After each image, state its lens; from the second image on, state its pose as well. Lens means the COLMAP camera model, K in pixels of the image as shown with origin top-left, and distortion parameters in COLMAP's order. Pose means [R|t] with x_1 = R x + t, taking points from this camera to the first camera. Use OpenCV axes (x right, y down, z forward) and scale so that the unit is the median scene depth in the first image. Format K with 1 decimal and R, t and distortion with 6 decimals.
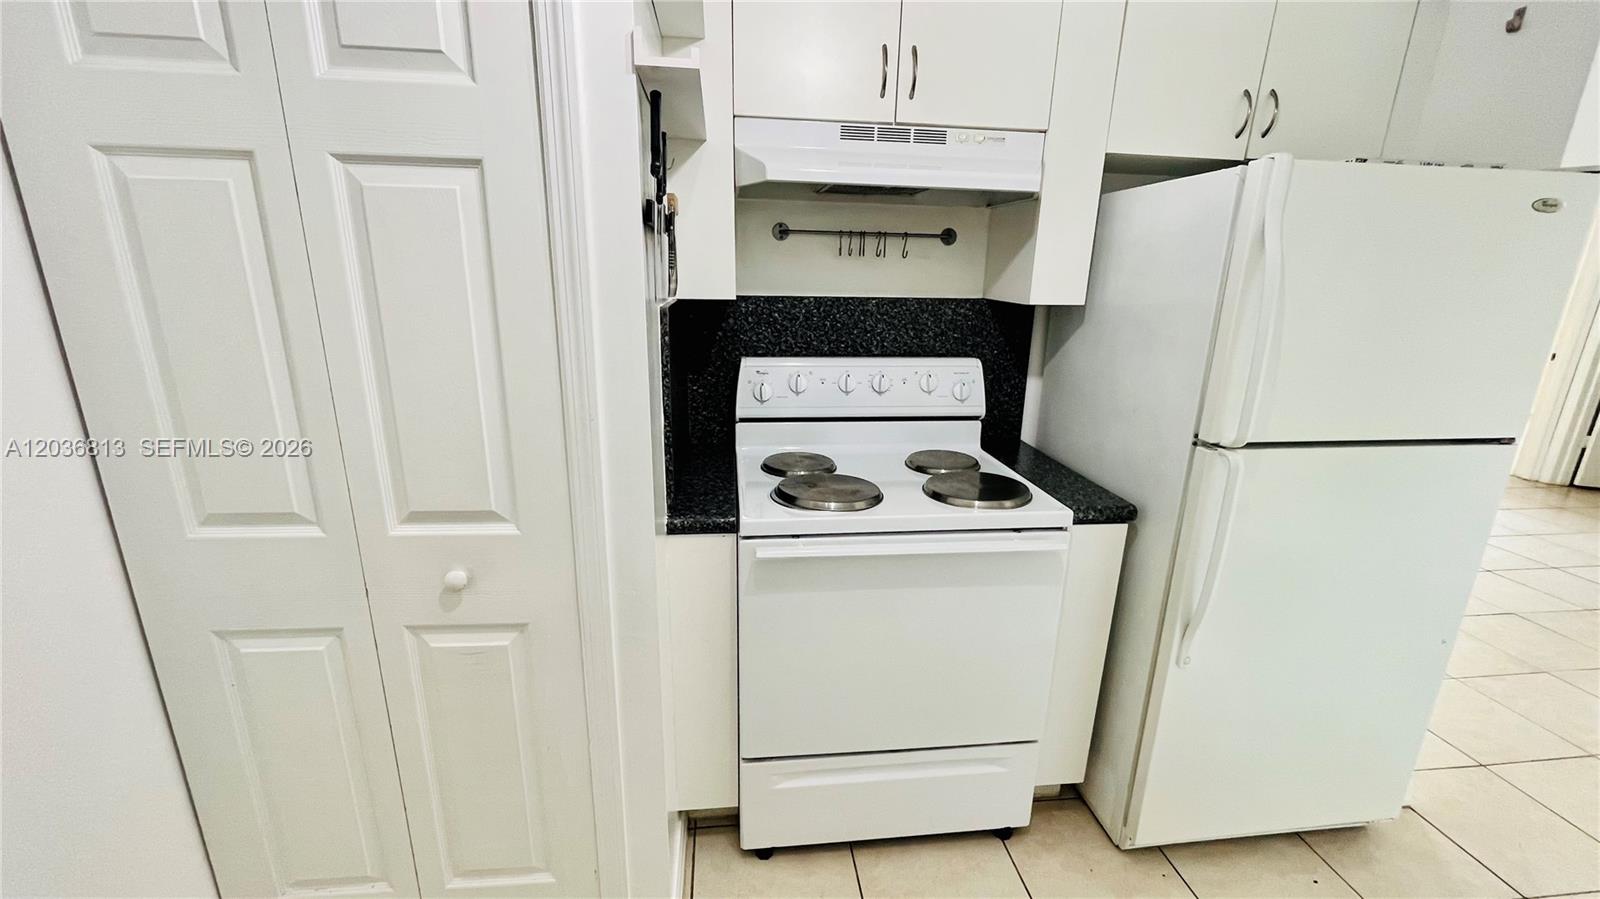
lens RADIAL K [[649.8, 0, 784.2], [0, 649.8, 446.0], [0, 0, 1]] dist [-0.003026, -0.000160]
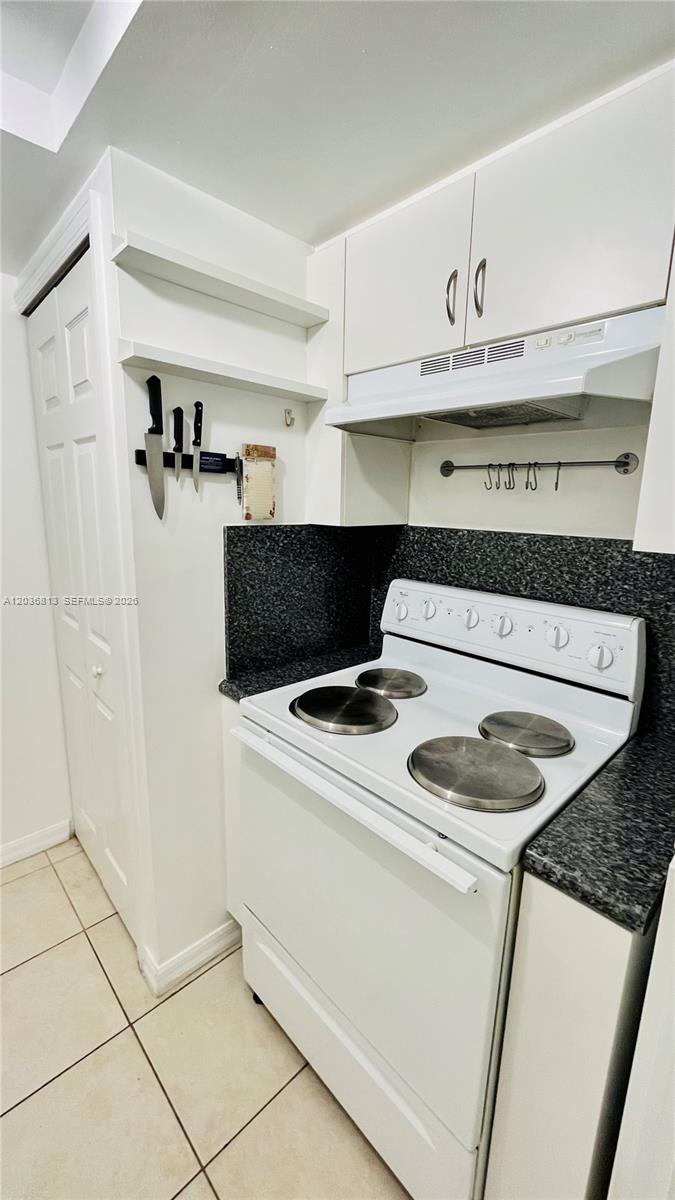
lens RADIAL K [[487.3, 0, 332.5], [0, 487.3, 597.8], [0, 0, 1]] dist [-0.003026, -0.000160]
pose [[0.611934, 0.151883, -0.776189, 0.521331], [-0.223699, 0.974553, 0.014338, -0.089336], [0.758615, 0.164858, 0.630338, 0.376451]]
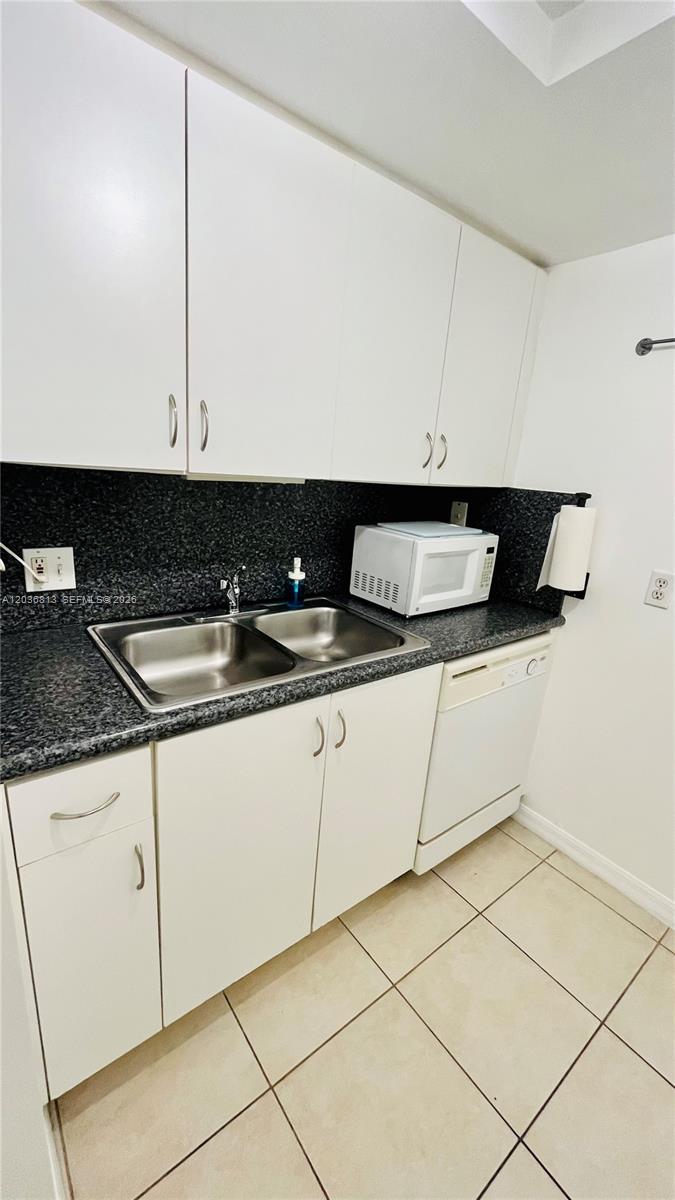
lens RADIAL K [[487.3, 0, 325.0], [0, 487.3, 595.3], [0, 0, 1]] dist [-0.003026, -0.000160]
pose [[0.848946, -0.089763, 0.520800, -0.490215], [0.059562, 0.995442, 0.074480, -0.071701], [-0.525112, -0.032210, 0.850423, 0.219856]]
